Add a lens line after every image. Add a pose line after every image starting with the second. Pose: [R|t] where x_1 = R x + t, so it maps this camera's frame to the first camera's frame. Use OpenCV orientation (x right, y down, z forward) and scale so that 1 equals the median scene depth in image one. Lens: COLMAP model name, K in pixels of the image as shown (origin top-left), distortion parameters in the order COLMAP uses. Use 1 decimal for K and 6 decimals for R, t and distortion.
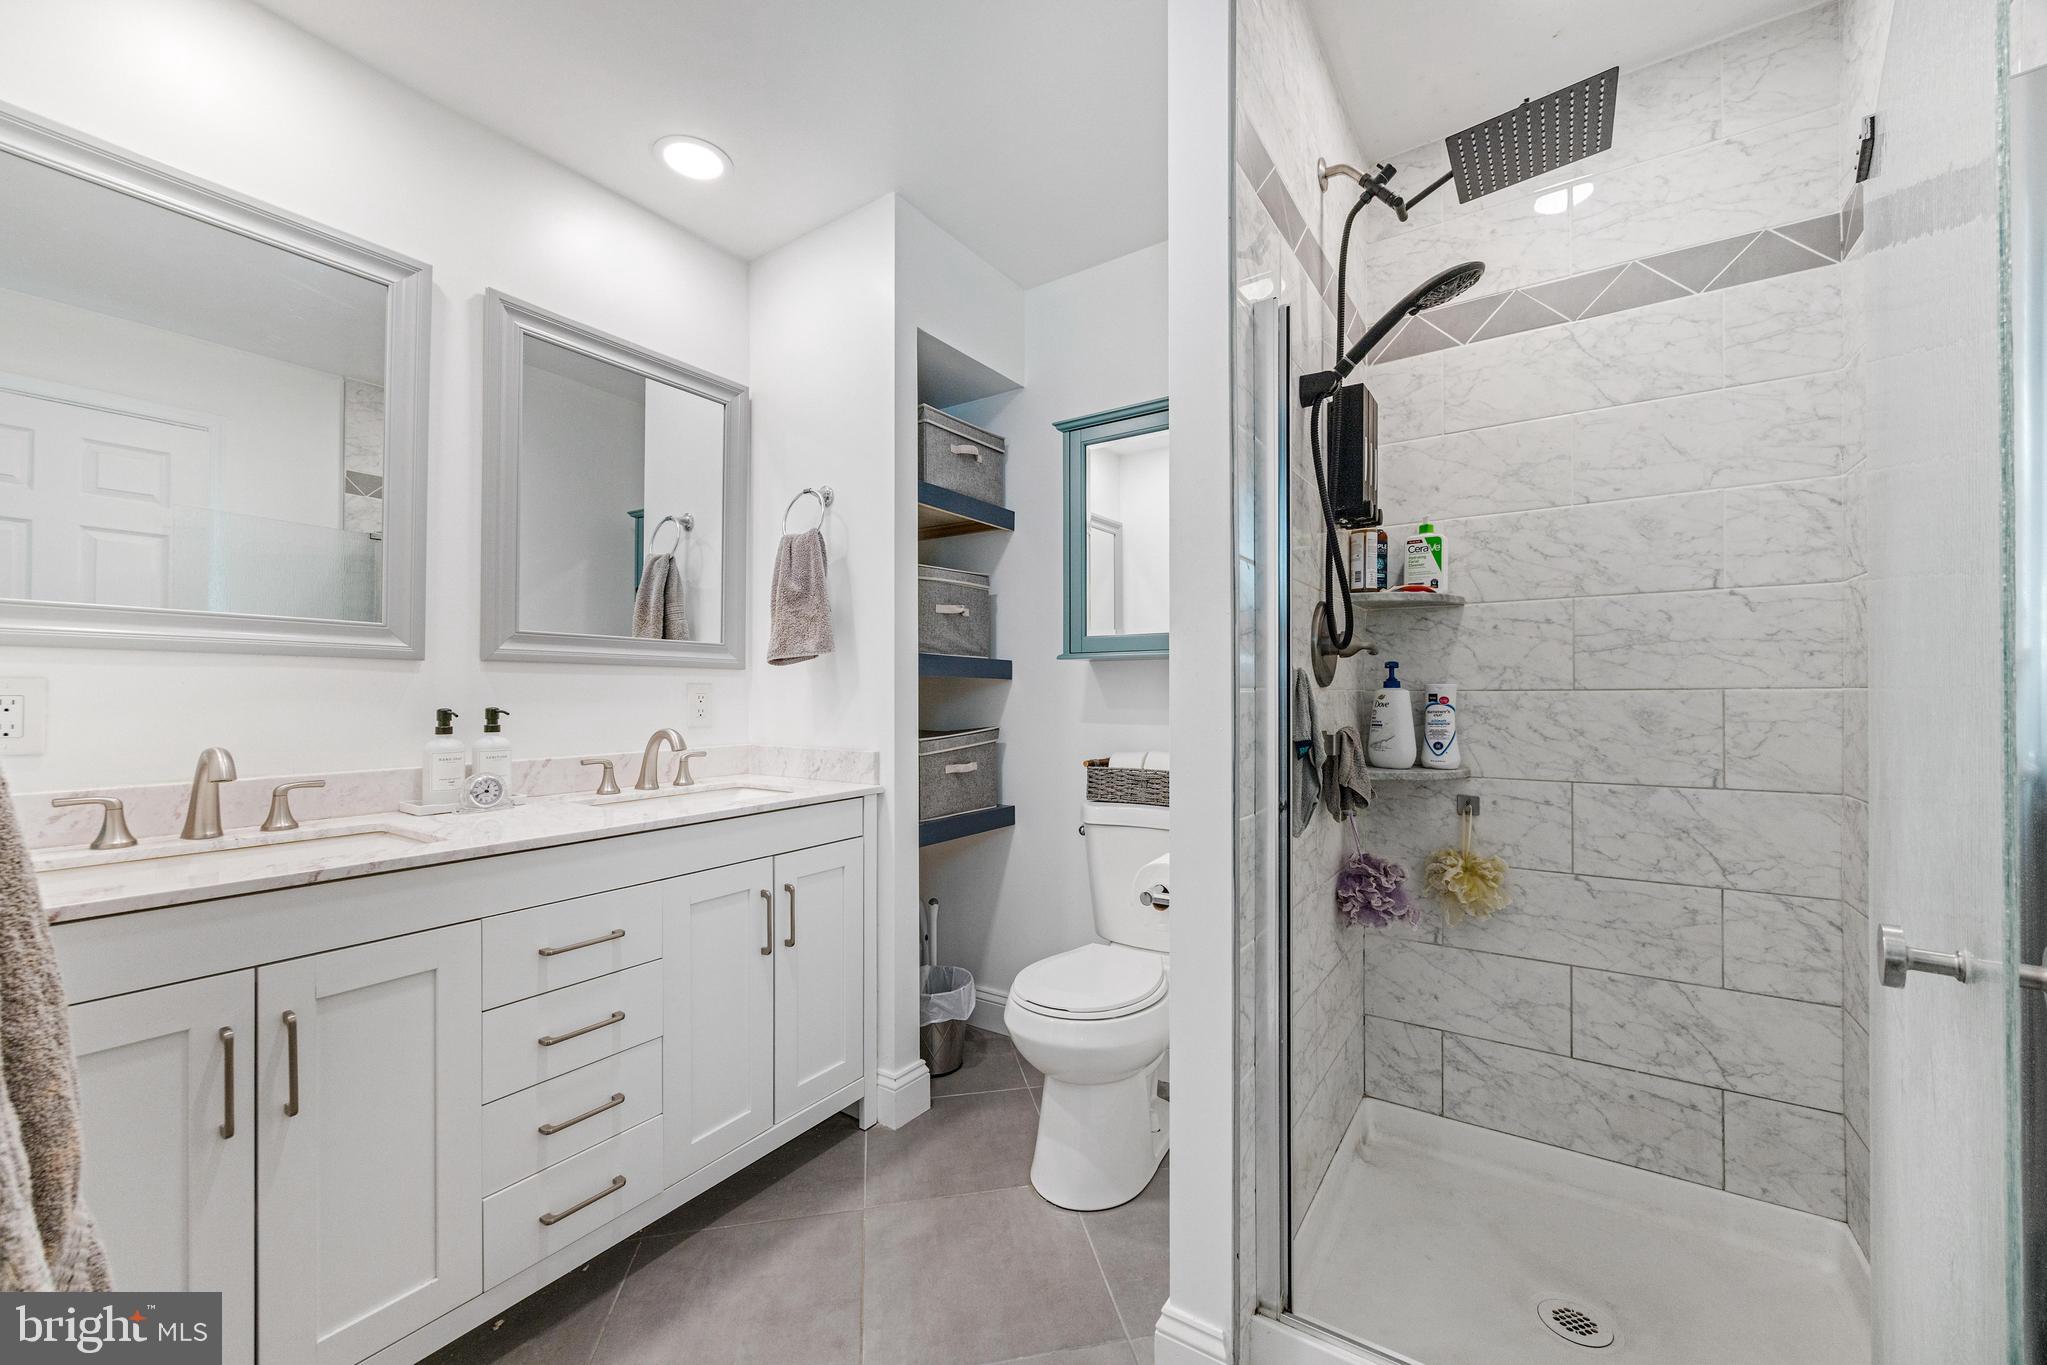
lens RADIAL K [[786.5, 0, 1035.4], [0, 786.5, 689.0], [0, 0, 1]] dist [-0.001990, 0.000538]
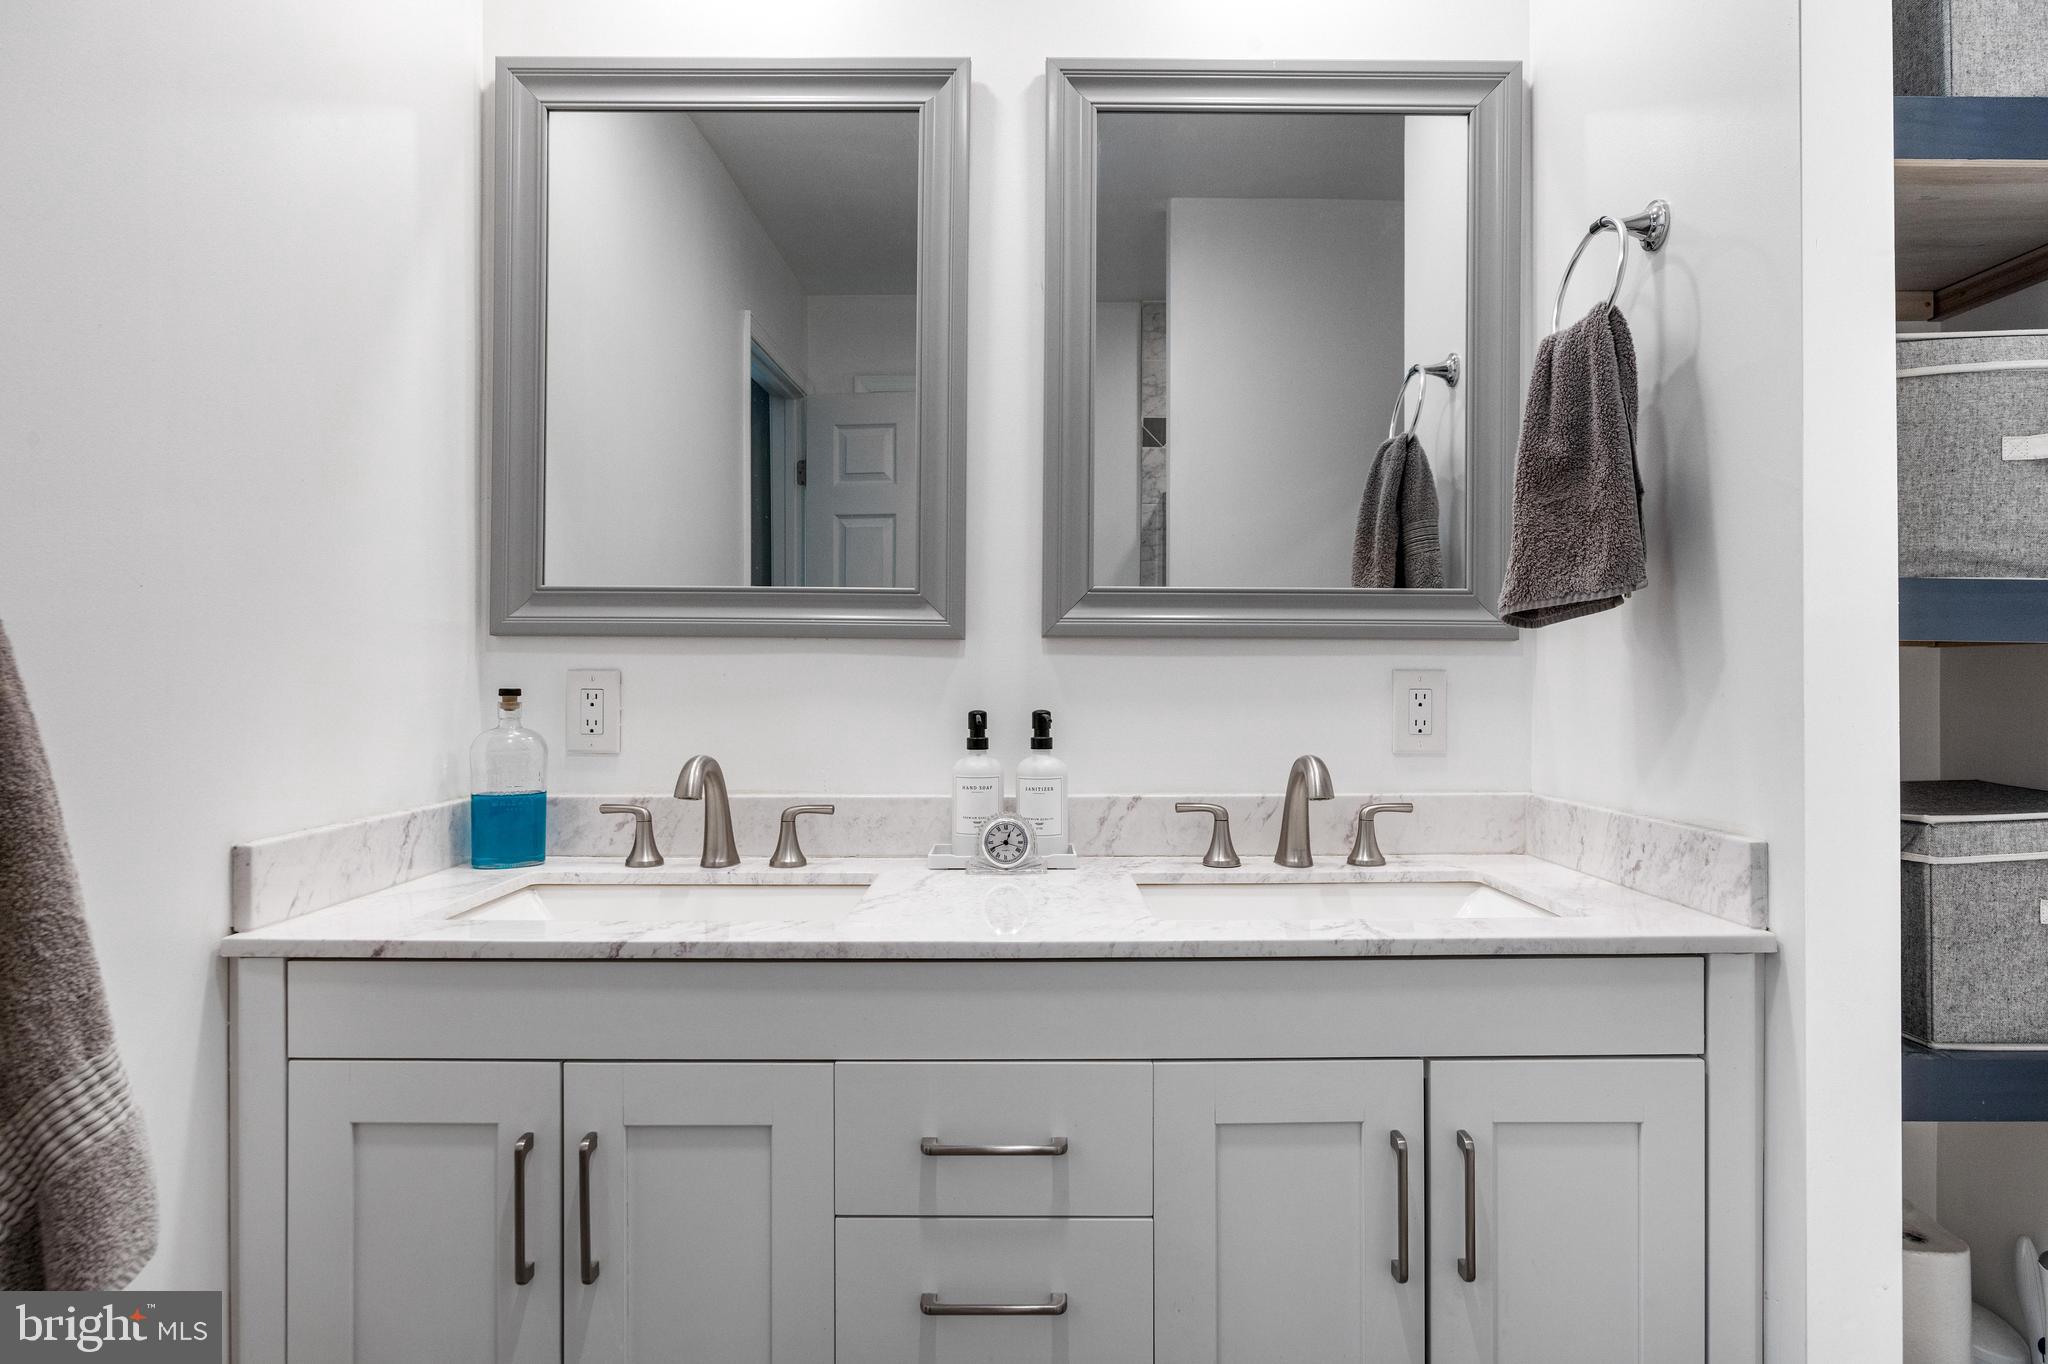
lens RADIAL K [[1181.5, 0, 1009.7], [0, 1181.5, 668.5], [0, 0, 1]] dist [-0.008593, 0.002078]
pose [[0.542412, -0.012081, -0.840025, 0.094576], [0.002377, 0.999915, -0.012845, 0.001957], [0.840109, 0.004971, 0.542395, 0.442943]]
